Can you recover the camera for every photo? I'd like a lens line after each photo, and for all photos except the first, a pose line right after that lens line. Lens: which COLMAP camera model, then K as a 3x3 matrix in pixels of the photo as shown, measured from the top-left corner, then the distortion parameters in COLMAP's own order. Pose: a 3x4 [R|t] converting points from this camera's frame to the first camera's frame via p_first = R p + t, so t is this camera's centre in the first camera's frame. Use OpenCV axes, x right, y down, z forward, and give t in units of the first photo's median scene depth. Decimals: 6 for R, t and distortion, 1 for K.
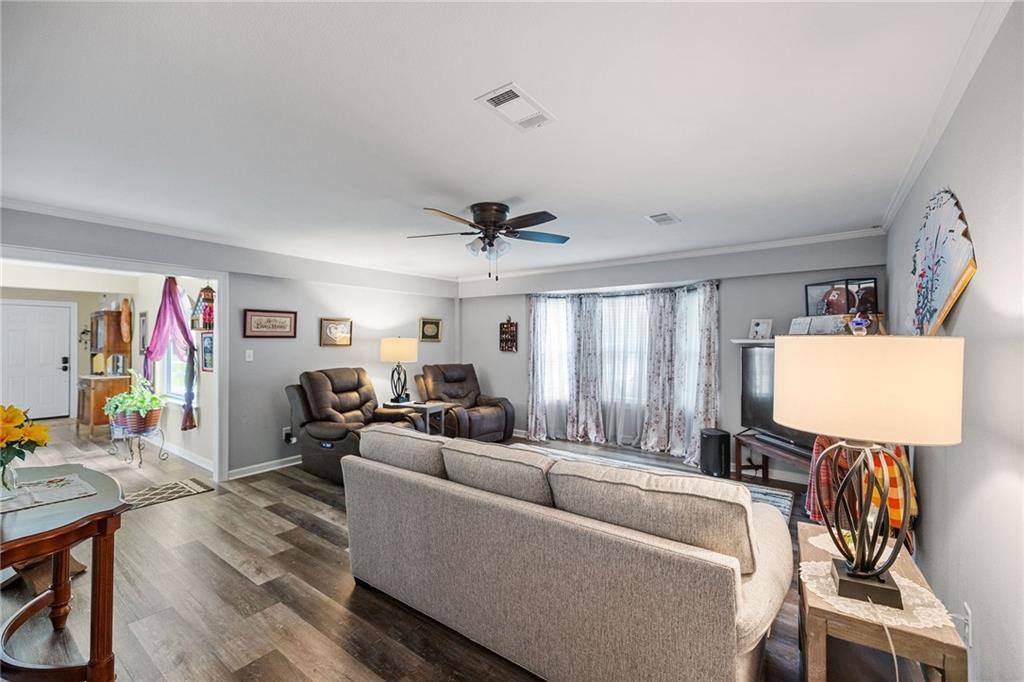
lens RADIAL K [[421.9, 0, 508.8], [0, 421.9, 340.8], [0, 0, 1]] dist [-0.002199, 0.000672]
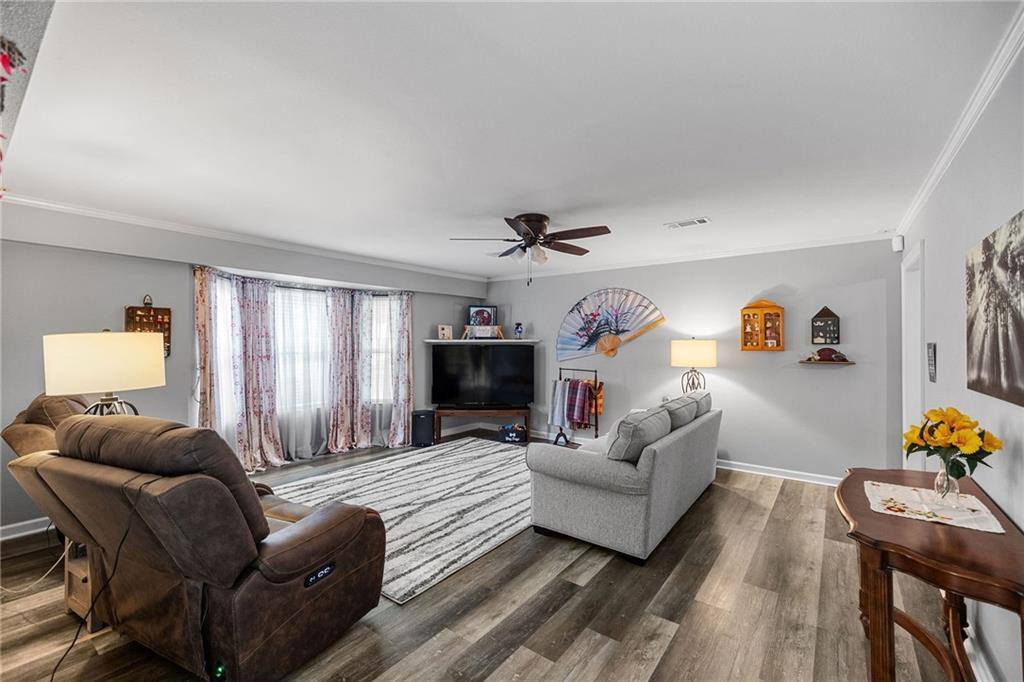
lens RADIAL K [[421.9, 0, 512.9], [0, 421.9, 336.3], [0, 0, 1]] dist [-0.002199, 0.000672]
pose [[0.028931, 0.009800, 0.999533, -0.614104], [-0.008029, 0.999922, -0.009571, -0.002786], [-0.999549, -0.007749, 0.029008, 0.548232]]
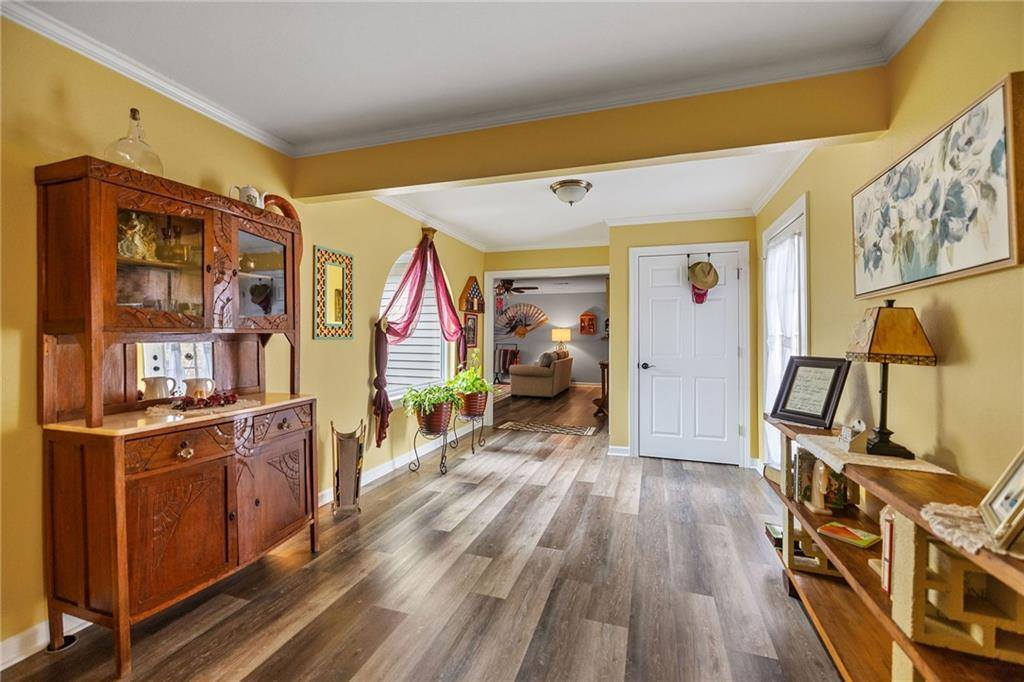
lens RADIAL K [[421.9, 0, 511.5], [0, 421.9, 339.9], [0, 0, 1]] dist [-0.002199, 0.000672]
pose [[-0.300455, -0.009958, 0.953744, -1.865646], [-0.011028, 0.999915, 0.006966, 0.045135], [-0.953732, -0.008425, -0.300540, 1.174927]]
